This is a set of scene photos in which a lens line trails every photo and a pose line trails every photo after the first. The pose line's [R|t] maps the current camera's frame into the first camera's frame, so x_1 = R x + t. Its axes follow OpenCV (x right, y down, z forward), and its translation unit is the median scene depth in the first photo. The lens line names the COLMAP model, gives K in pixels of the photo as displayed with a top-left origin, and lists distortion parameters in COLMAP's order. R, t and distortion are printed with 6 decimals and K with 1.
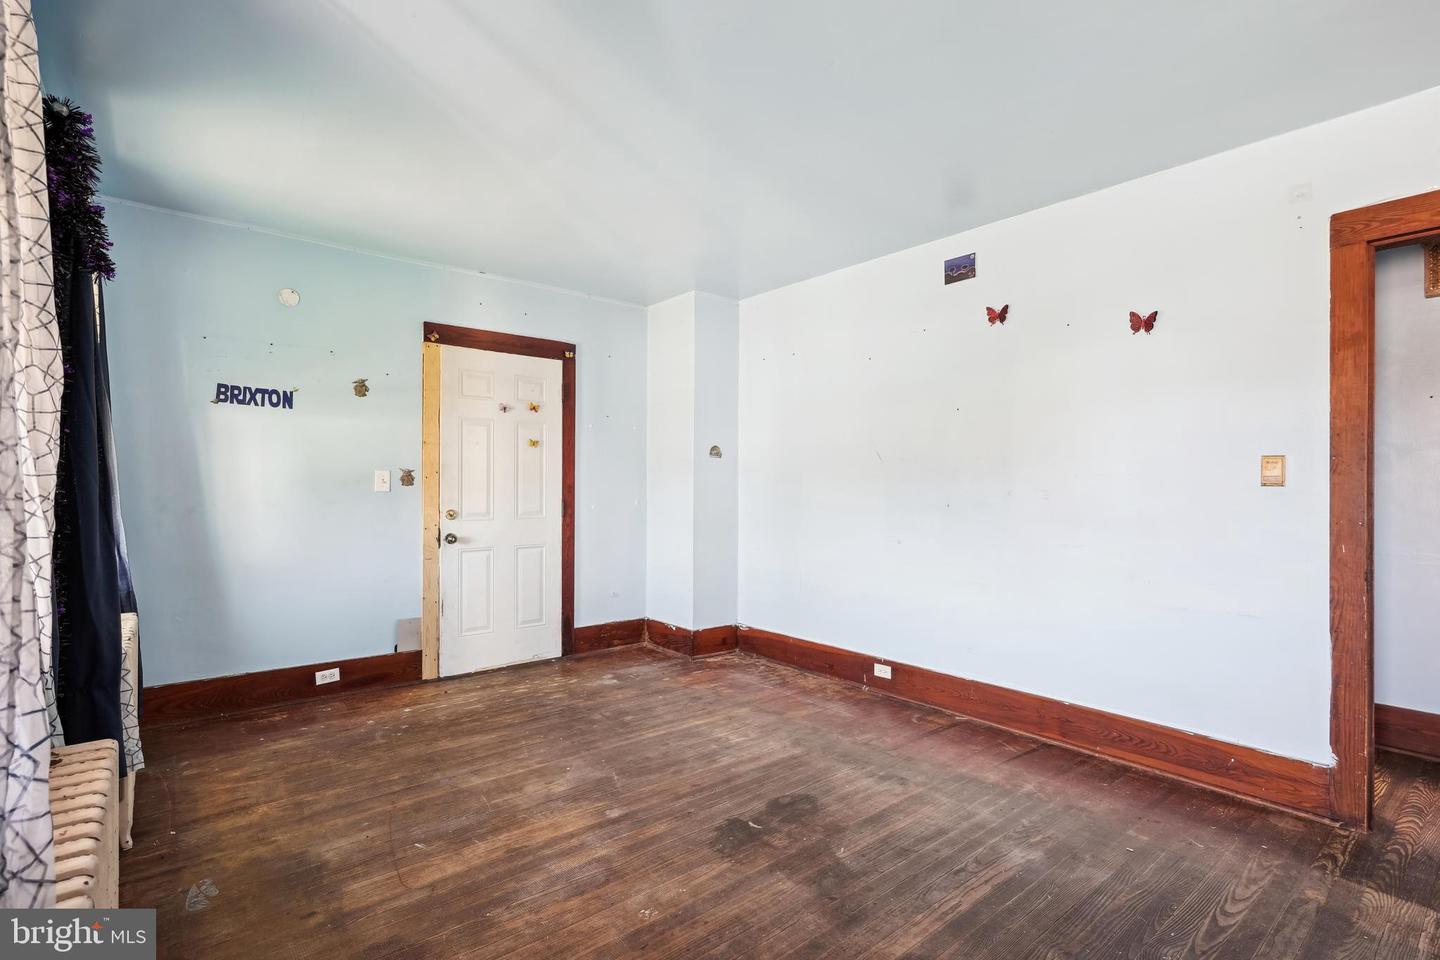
lens RADIAL K [[691.1, 0, 717.4], [0, 691.1, 479.2], [0, 0, 1]] dist [-0.010154, 0.006878]
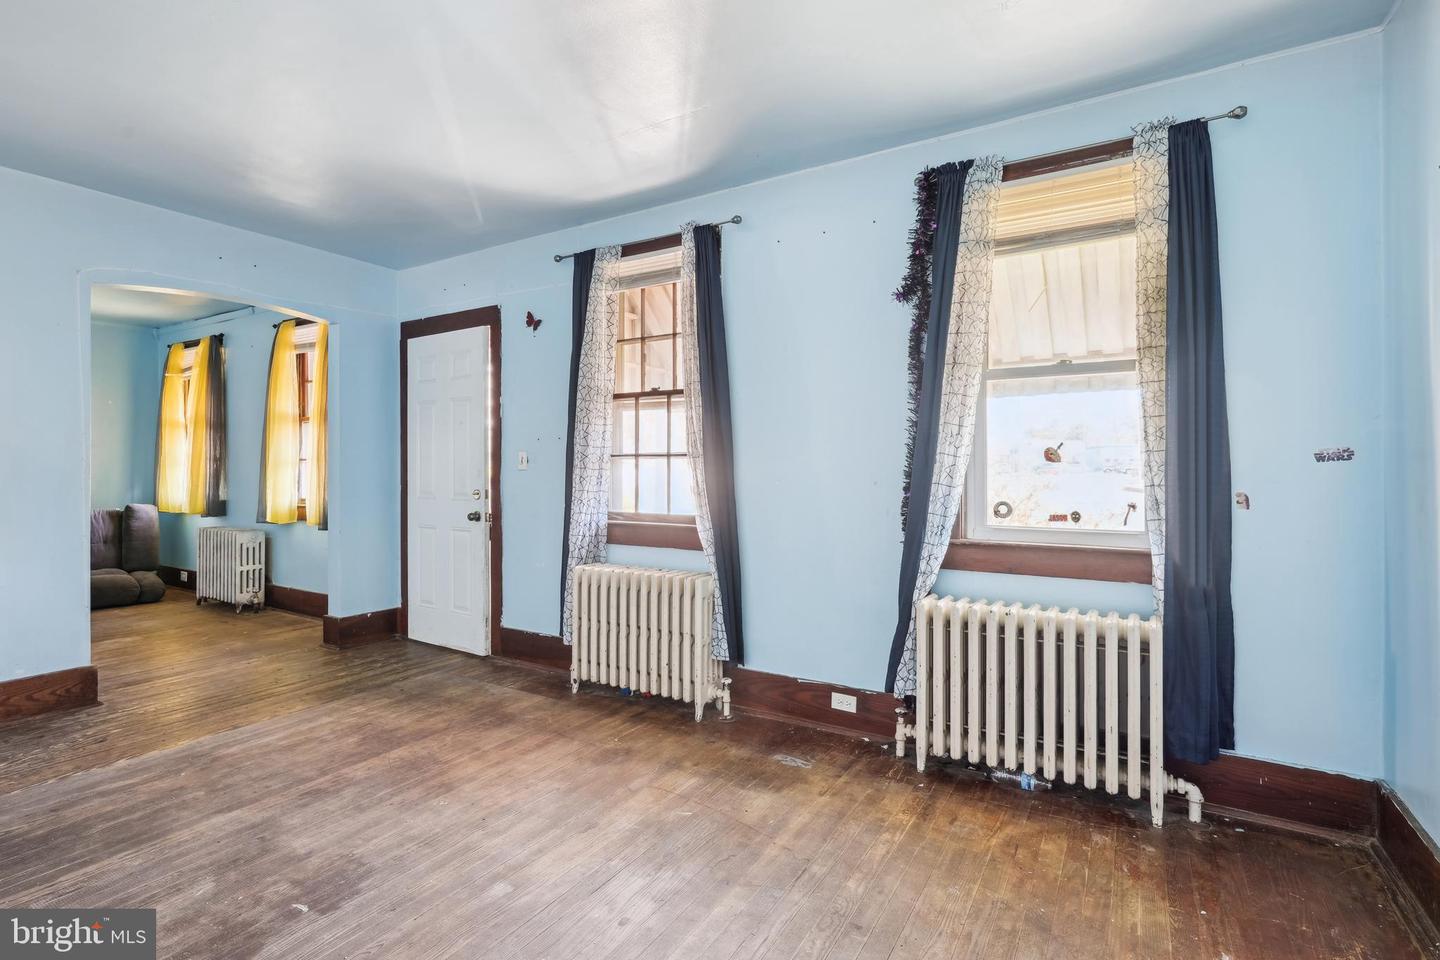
lens RADIAL K [[691.1, 0, 717.4], [0, 691.1, 479.2], [0, 0, 1]] dist [-0.010154, 0.006878]
pose [[-0.945285, 0.002406, -0.326237, -0.094750], [-0.001948, 0.999913, 0.013018, 0.013242], [0.326240, 0.012942, -0.945198, 1.317105]]
